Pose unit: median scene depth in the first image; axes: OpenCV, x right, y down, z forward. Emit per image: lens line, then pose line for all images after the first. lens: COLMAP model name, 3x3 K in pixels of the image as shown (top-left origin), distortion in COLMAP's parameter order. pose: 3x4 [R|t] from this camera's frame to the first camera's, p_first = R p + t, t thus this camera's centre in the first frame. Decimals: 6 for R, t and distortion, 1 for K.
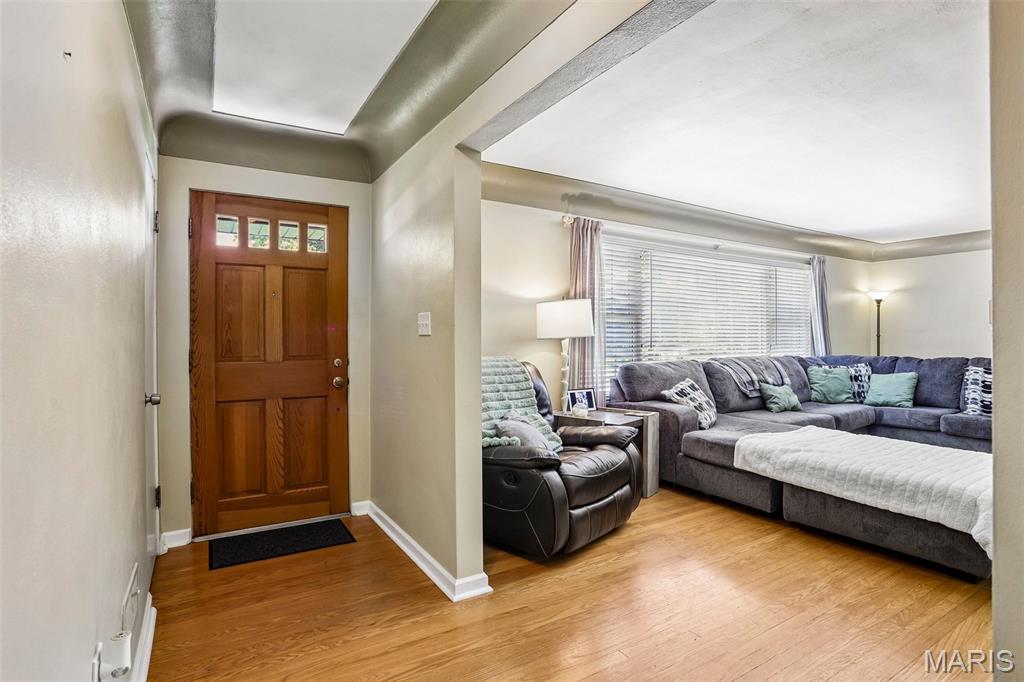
lens RADIAL K [[516.8, 0, 505.9], [0, 516.8, 340.9], [0, 0, 1]] dist [-0.085488, 0.045931]
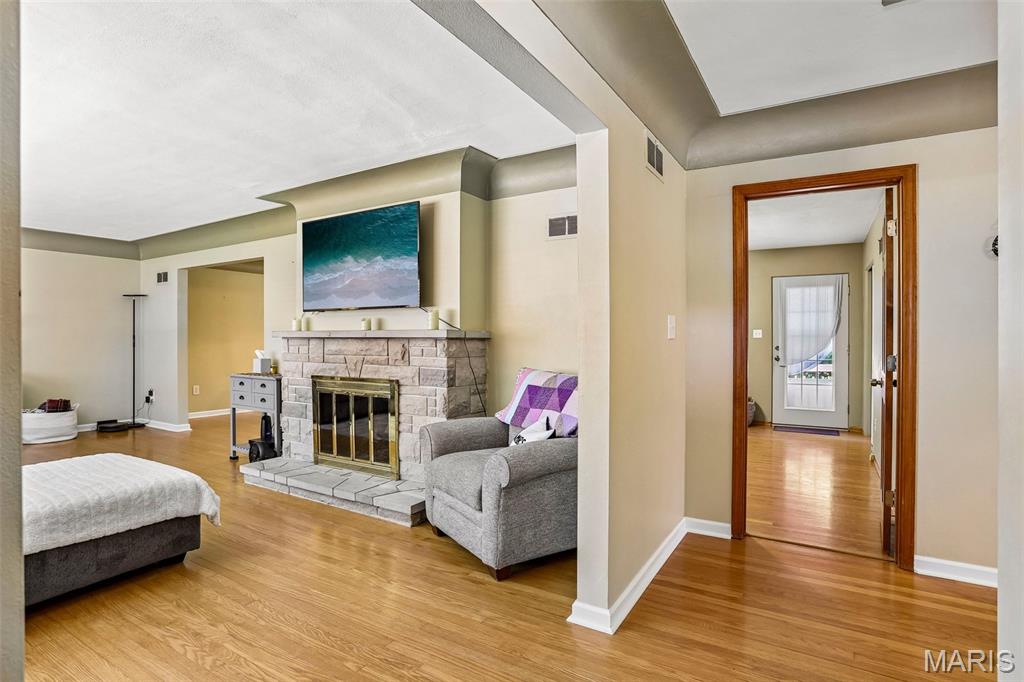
lens RADIAL K [[516.8, 0, 505.9], [0, 516.8, 340.9], [0, 0, 1]] dist [-0.085488, 0.045931]
pose [[-0.460540, -0.001392, 0.887638, -0.204675], [0.006114, 0.999970, 0.004740, -0.003763], [-0.887618, 0.007610, -0.460518, 0.454636]]
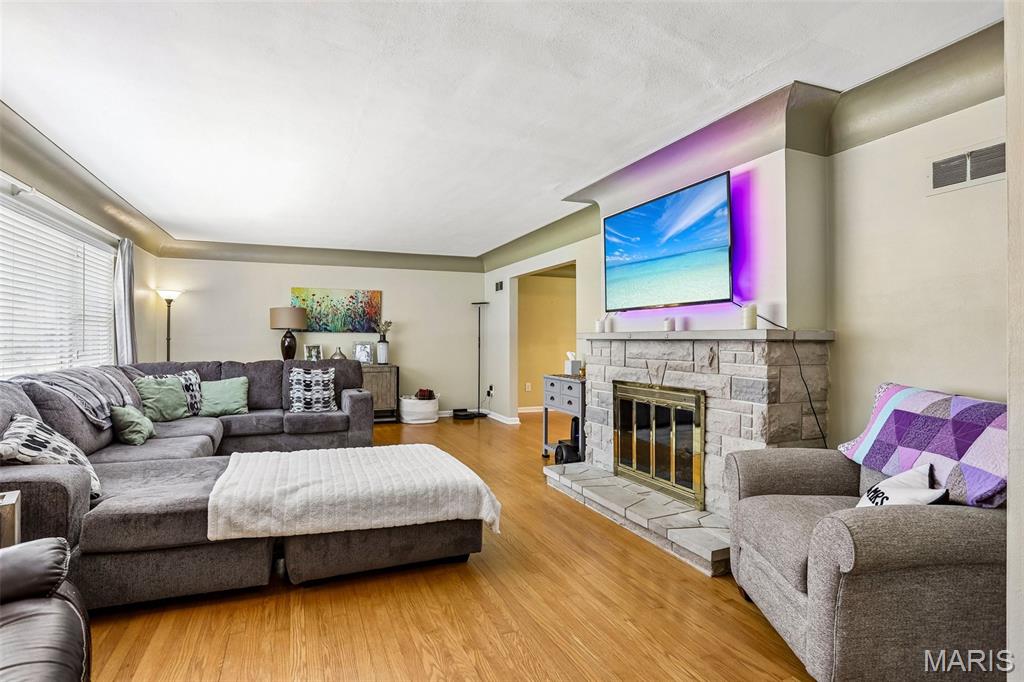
lens RADIAL K [[512.8, 0, 504.4], [0, 512.8, 340.4], [0, 0, 1]] dist [-0.079912, 0.040544]
pose [[0.148445, 0.002951, 0.988916, -0.092922], [0.003521, 0.999988, -0.003513, -0.003542], [-0.988914, 0.004003, 0.148433, 0.388114]]
